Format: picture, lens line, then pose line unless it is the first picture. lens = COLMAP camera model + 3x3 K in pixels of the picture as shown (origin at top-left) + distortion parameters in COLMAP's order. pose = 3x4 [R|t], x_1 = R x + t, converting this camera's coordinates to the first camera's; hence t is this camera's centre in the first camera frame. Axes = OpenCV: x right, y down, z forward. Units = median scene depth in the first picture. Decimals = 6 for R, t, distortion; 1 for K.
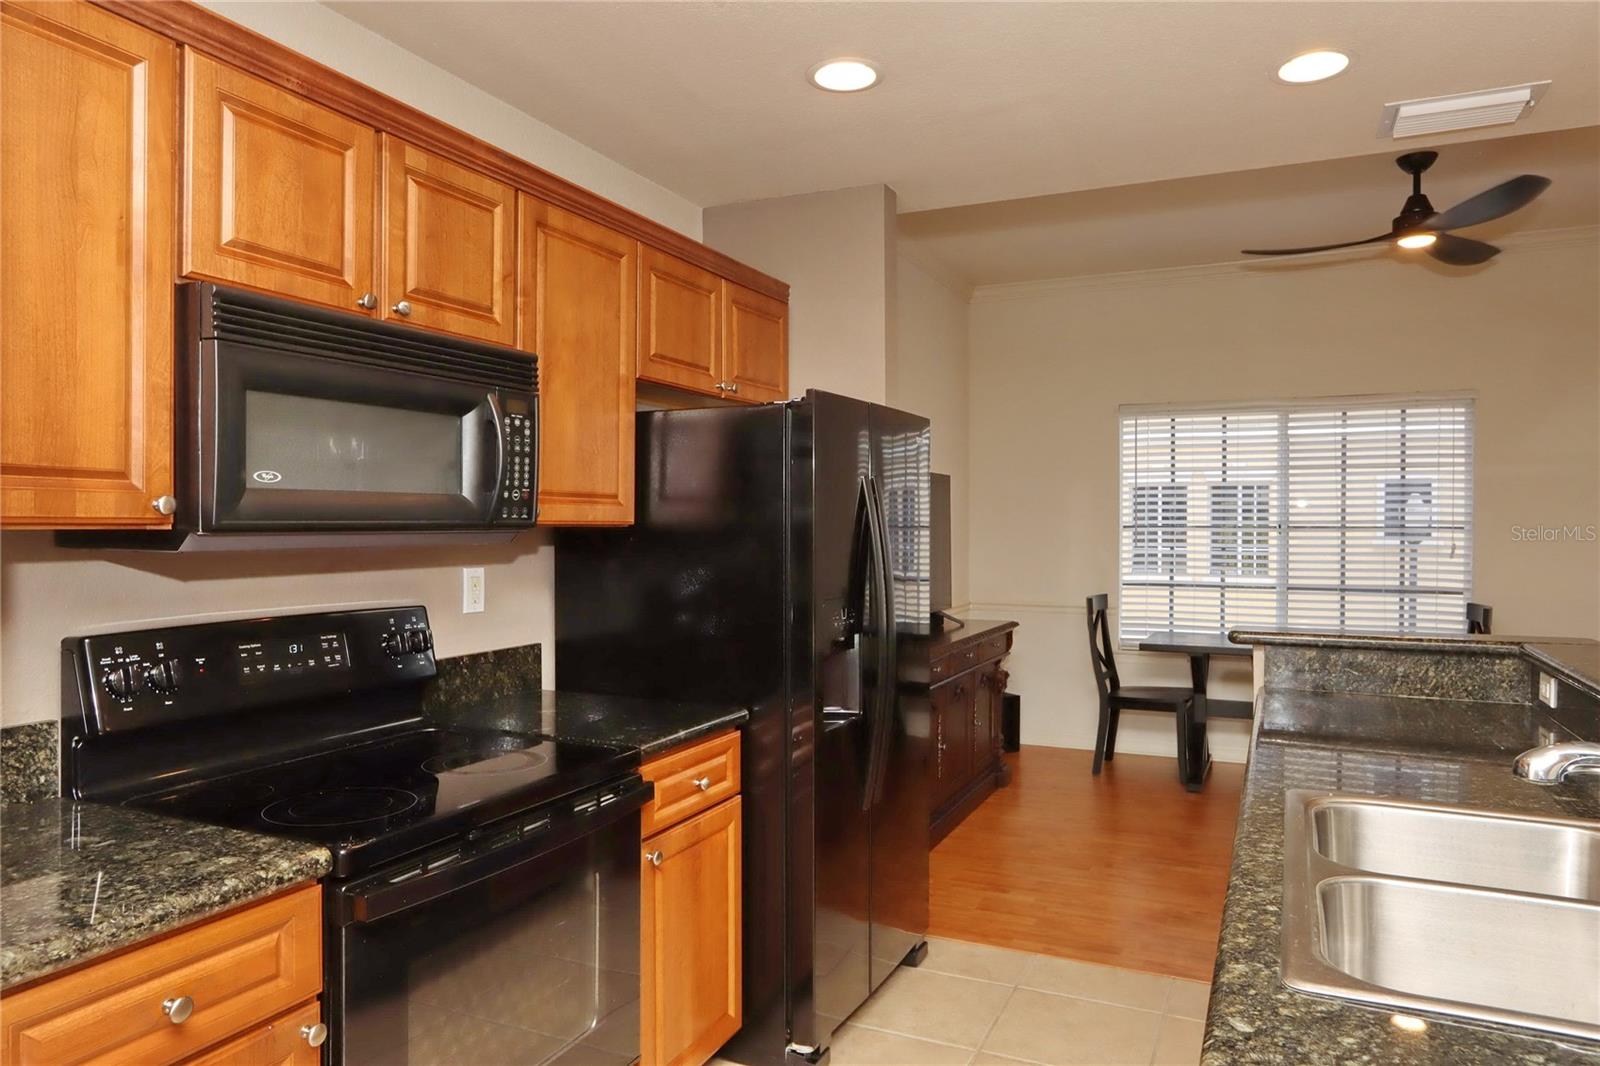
lens RADIAL K [[1053.6, 0, 800.0], [0, 1053.6, 533.0], [0, 0, 1]] dist [-0.001832, 0.002572]
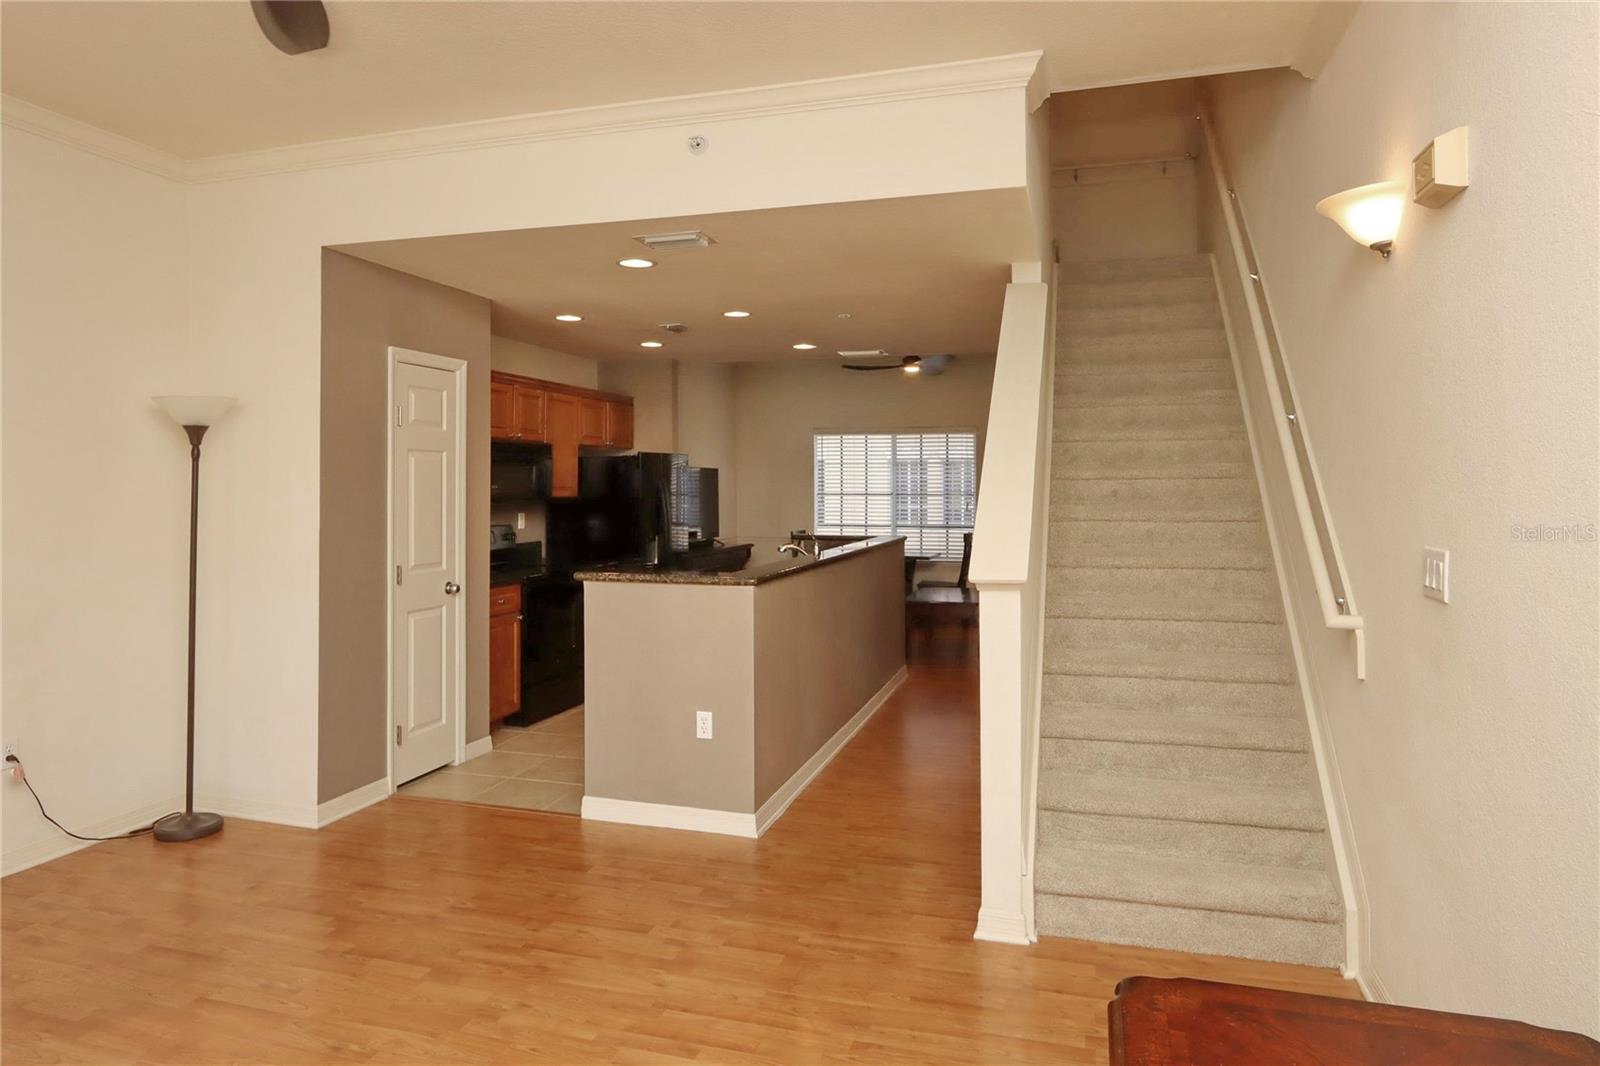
lens RADIAL K [[1002.6, 0, 798.5], [0, 1002.6, 473.4], [0, 0, 1]] dist [0.001041, 0.003638]
pose [[0.988655, 0.001154, 0.150201, 0.022201], [0.001917, 0.999792, -0.020295, -0.015716], [-0.150193, 0.020353, 0.988447, -1.679053]]
